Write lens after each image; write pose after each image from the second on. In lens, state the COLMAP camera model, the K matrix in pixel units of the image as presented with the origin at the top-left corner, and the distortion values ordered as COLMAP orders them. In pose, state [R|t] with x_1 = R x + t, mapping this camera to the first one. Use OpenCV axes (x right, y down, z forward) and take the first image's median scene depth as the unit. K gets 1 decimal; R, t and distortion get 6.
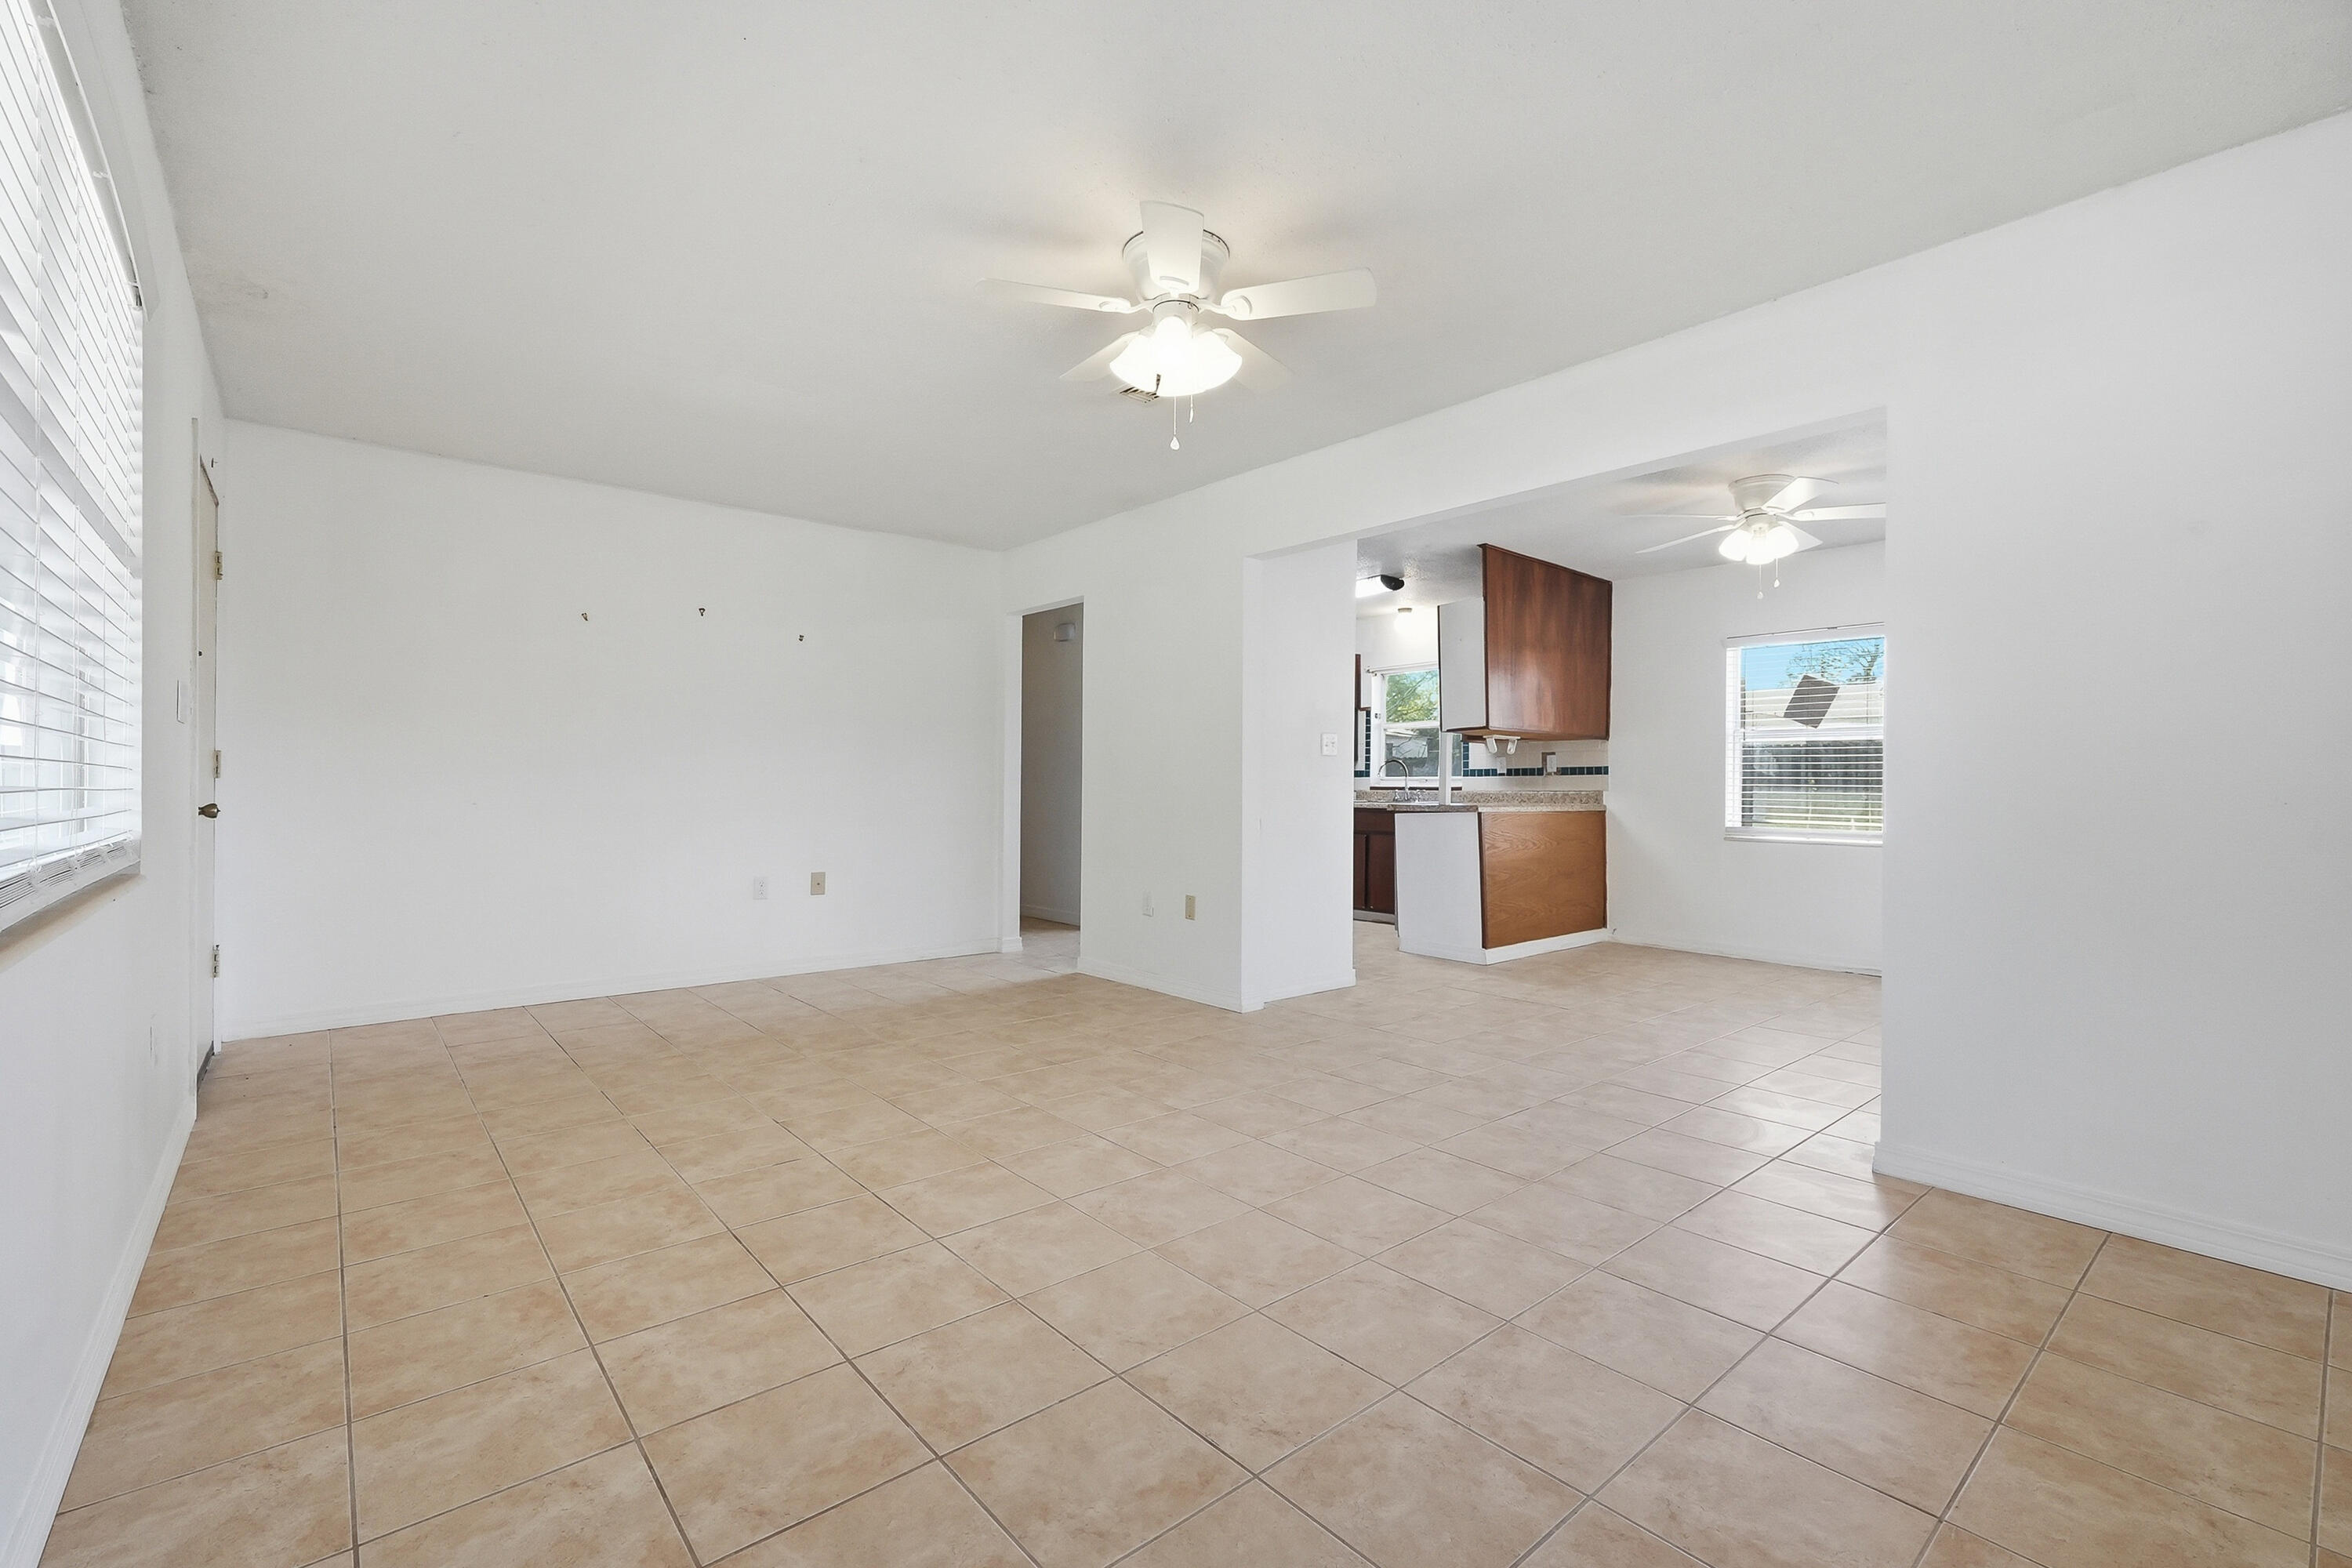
lens RADIAL K [[1006.2, 0, 1162.4], [0, 1006.2, 780.3], [0, 0, 1]] dist [-0.008011, 0.005184]
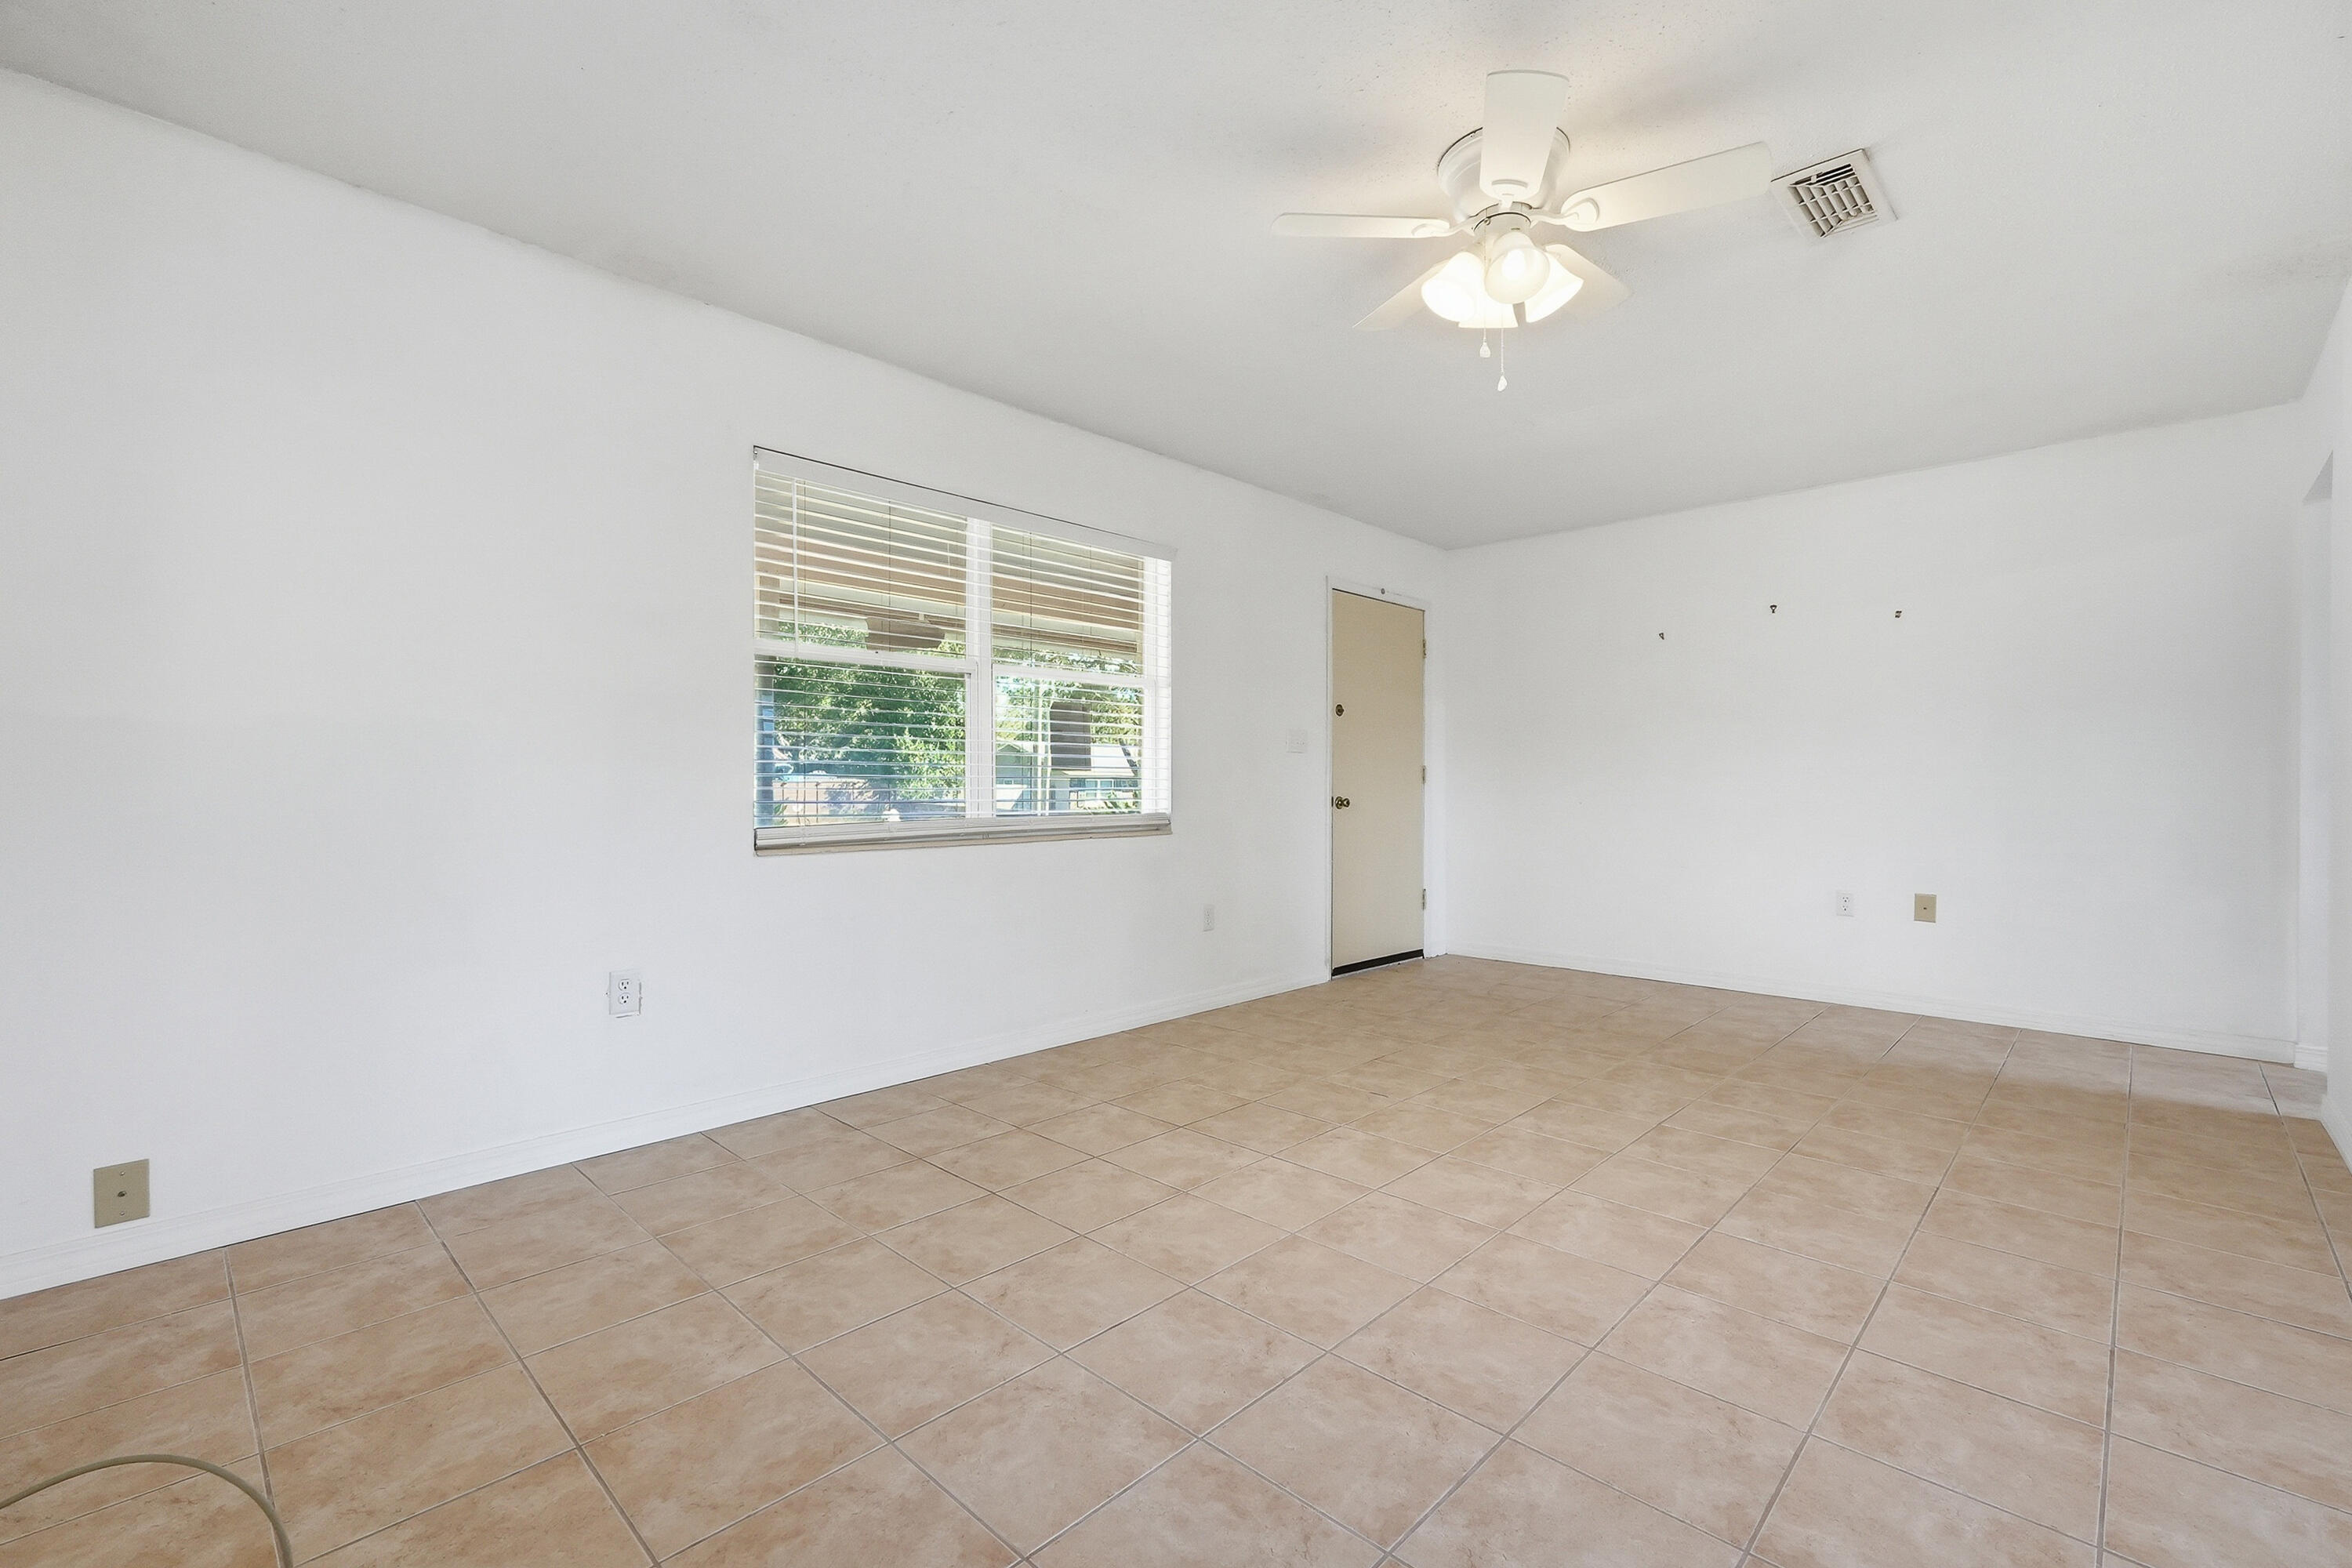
lens RADIAL K [[1006.2, 0, 1200.7], [0, 1006.2, 785.1], [0, 0, 1]] dist [-0.008011, 0.005184]
pose [[0.124459, -0.005035, -0.992212, 0.613011], [0.003078, 0.999984, -0.004689, 0.006638], [0.992220, -0.002470, 0.124473, 0.477480]]
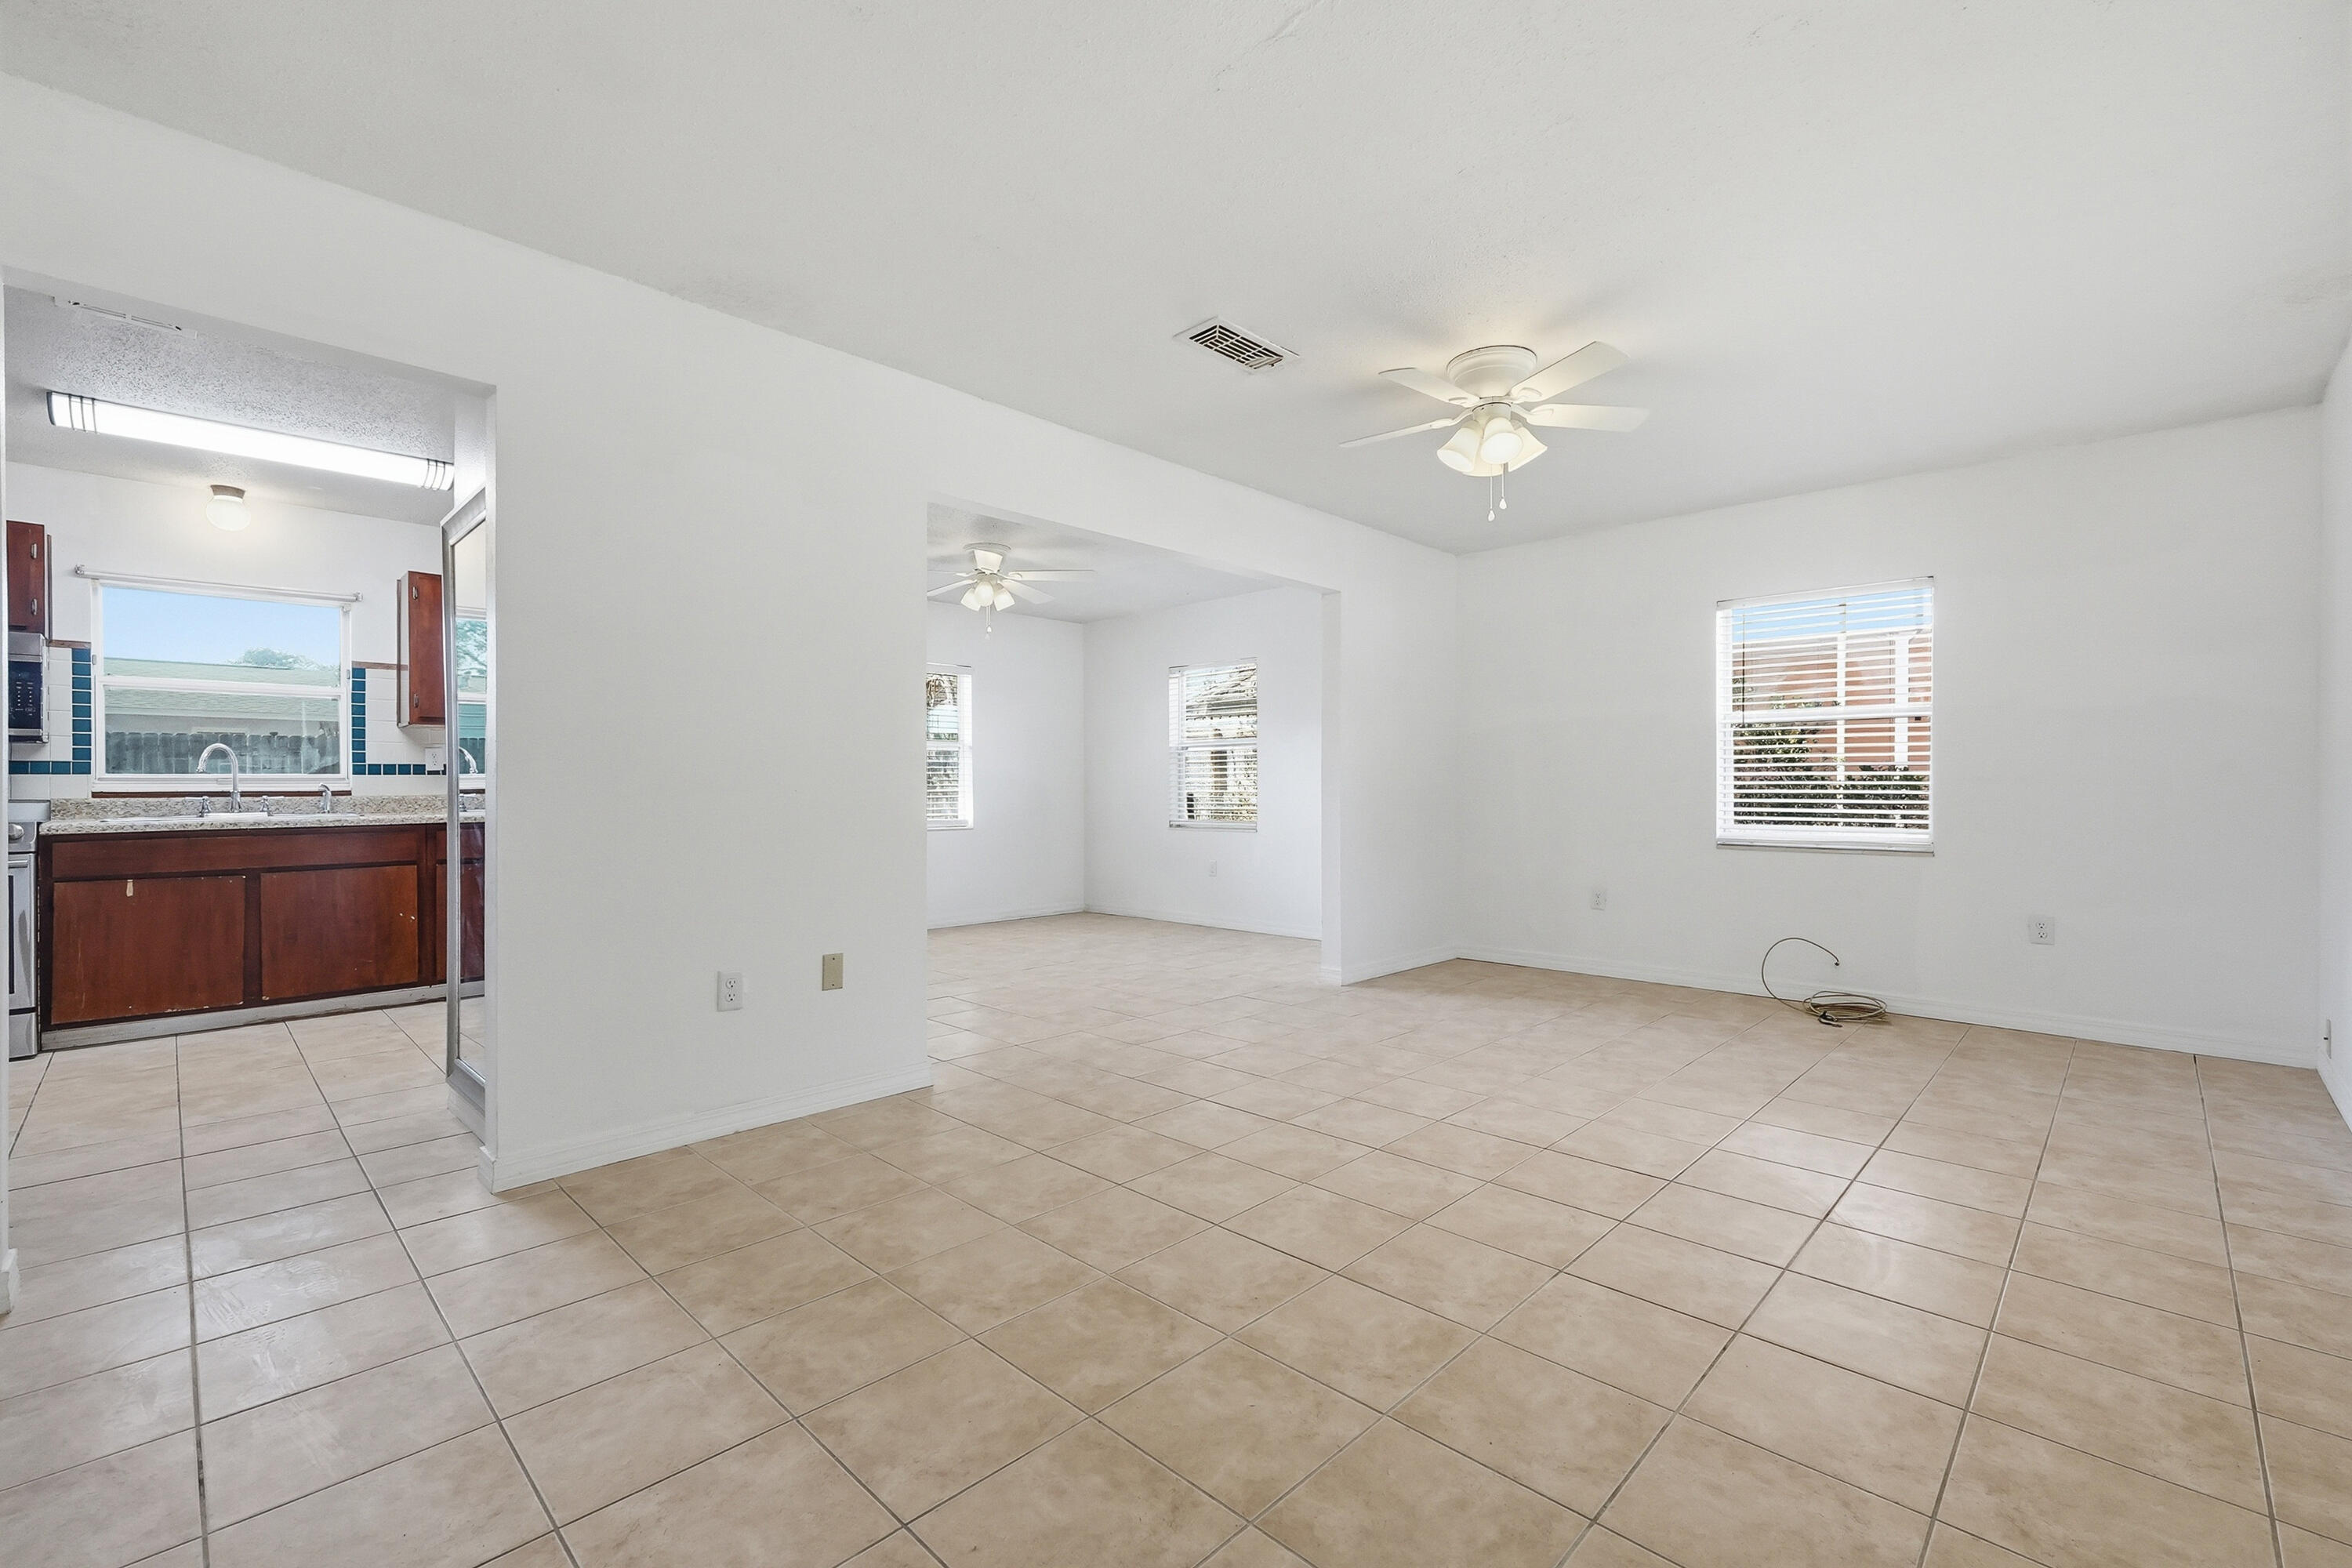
lens RADIAL K [[1006.2, 0, 1179.7], [0, 1006.2, 788.4], [0, 0, 1]] dist [-0.008011, 0.005184]
pose [[-0.099921, -0.007322, 0.994968, -0.889595], [-0.003985, 0.999968, 0.006959, -0.003226], [-0.994987, -0.003270, -0.099947, 1.126831]]
